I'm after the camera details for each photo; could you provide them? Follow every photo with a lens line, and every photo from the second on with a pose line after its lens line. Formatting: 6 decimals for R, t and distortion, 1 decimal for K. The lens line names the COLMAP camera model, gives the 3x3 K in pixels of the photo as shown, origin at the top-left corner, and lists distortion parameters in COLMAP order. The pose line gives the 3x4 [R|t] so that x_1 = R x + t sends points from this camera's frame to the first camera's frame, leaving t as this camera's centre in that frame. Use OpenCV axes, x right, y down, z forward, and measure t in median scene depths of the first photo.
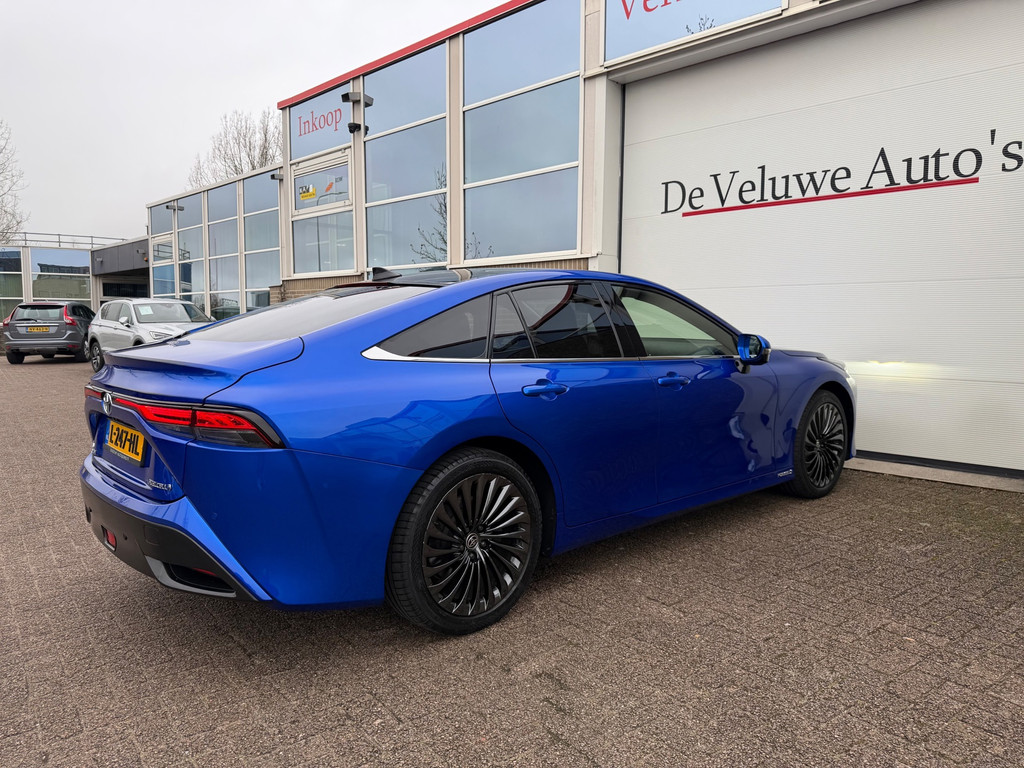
lens RADIAL K [[729.0, 0, 502.3], [0, 729.0, 385.0], [0, 0, 1]] dist [0.004564, -0.004626]
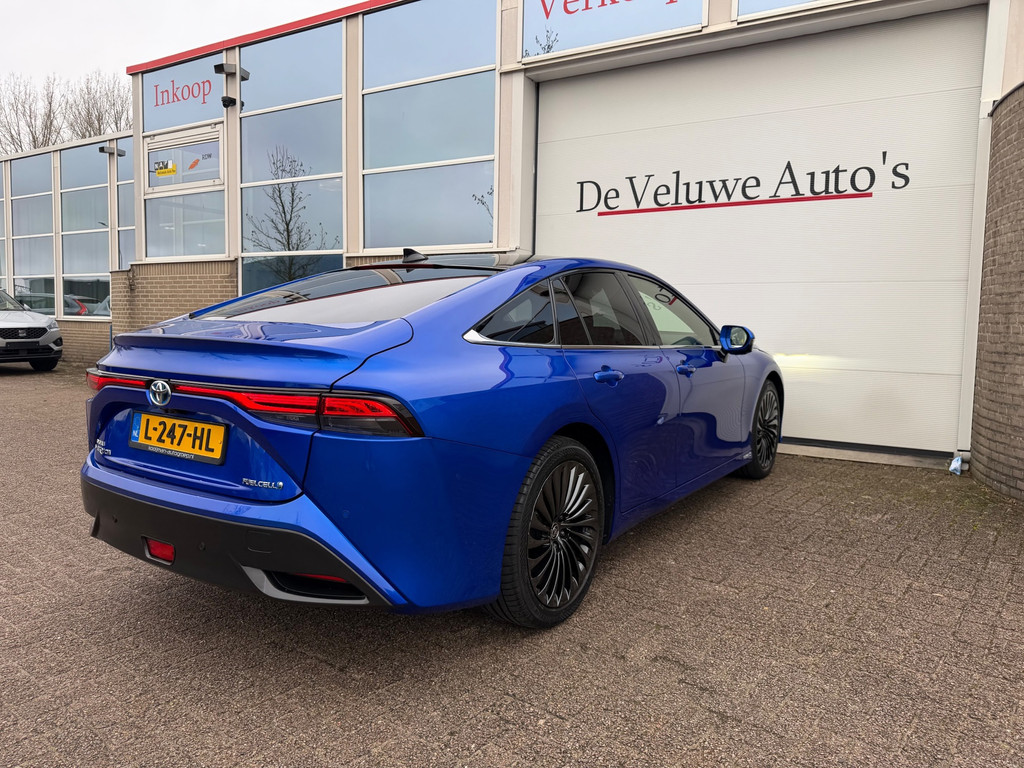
lens RADIAL K [[725.9, 0, 502.0], [0, 725.9, 380.0], [0, 0, 1]] dist [0.035526, -0.046506]
pose [[0.968856, -0.005501, 0.247562, -0.164047], [0.006447, 0.999975, -0.003011, 0.007002], [-0.247539, 0.004513, 0.968867, 0.032998]]
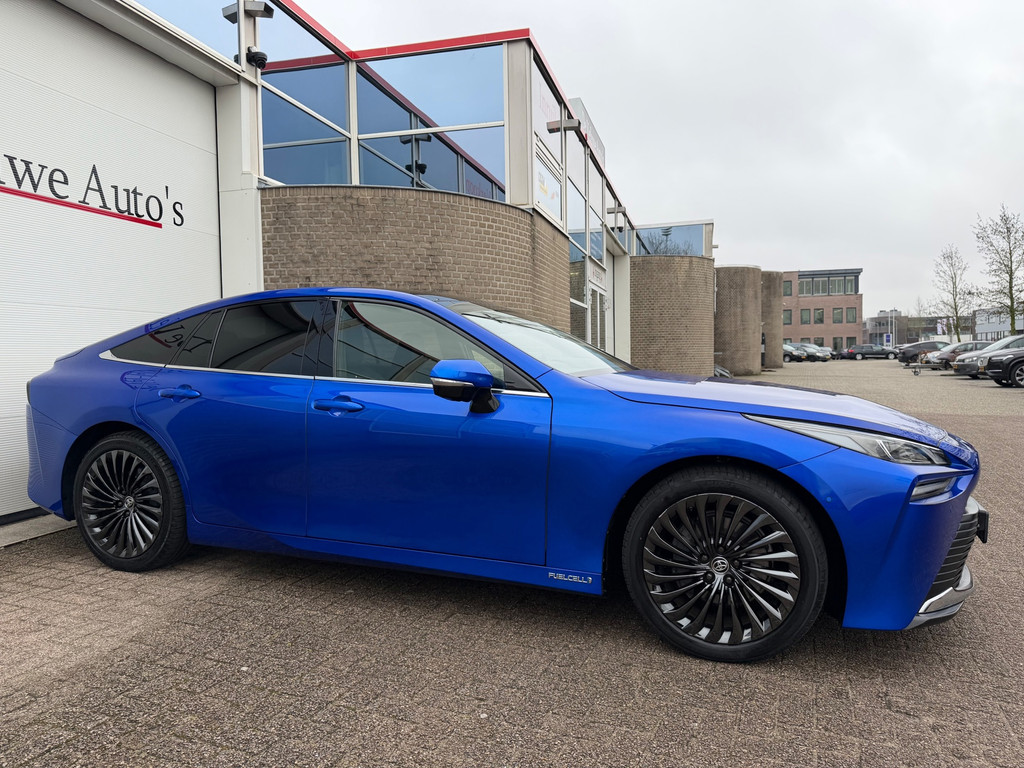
lens RADIAL K [[720.7, 0, 514.1], [0, 720.7, 387.1], [0, 0, 1]] dist [0.066798, -0.093004]
pose [[-0.518839, -0.032441, 0.854256, -0.521729], [0.088106, 0.991929, 0.091181, -0.074749], [-0.850320, 0.122574, -0.511793, 0.978114]]
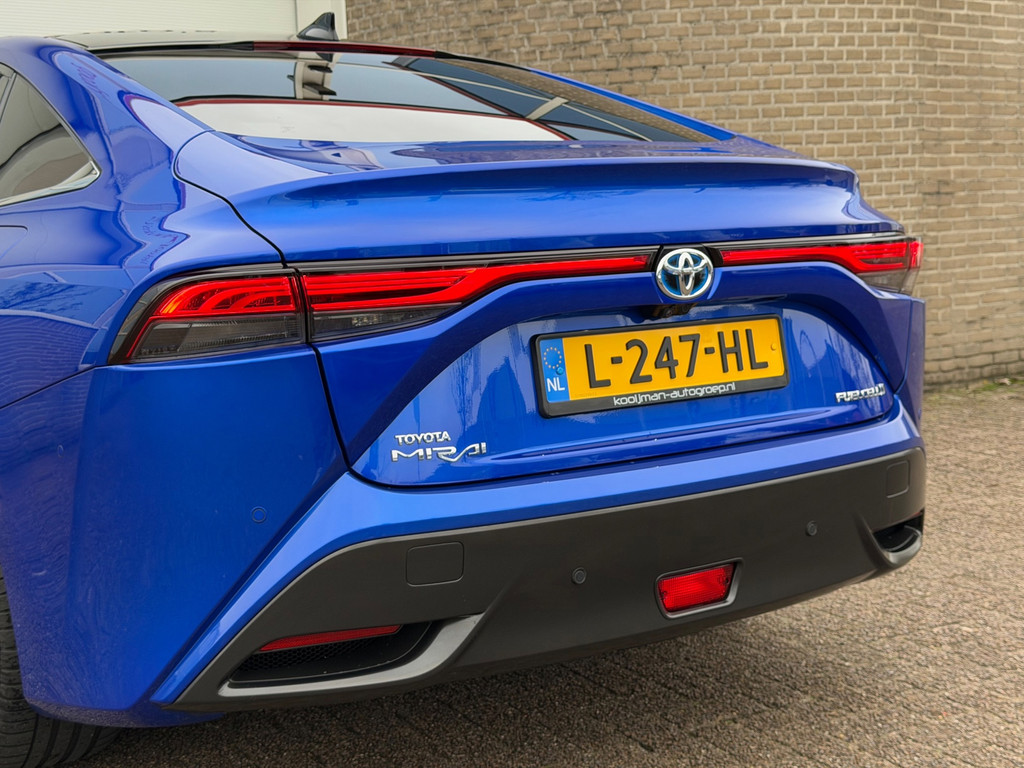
lens RADIAL K [[1438.3, 0, 511.3], [0, 1438.3, 388.8], [0, 0, 1]] dist [0.126597, -0.066069]
pose [[0.127424, -0.116040, 0.985037, -0.626186], [0.125126, 0.987079, 0.100095, -0.002352], [-0.983924, 0.110499, 0.140298, 0.444521]]
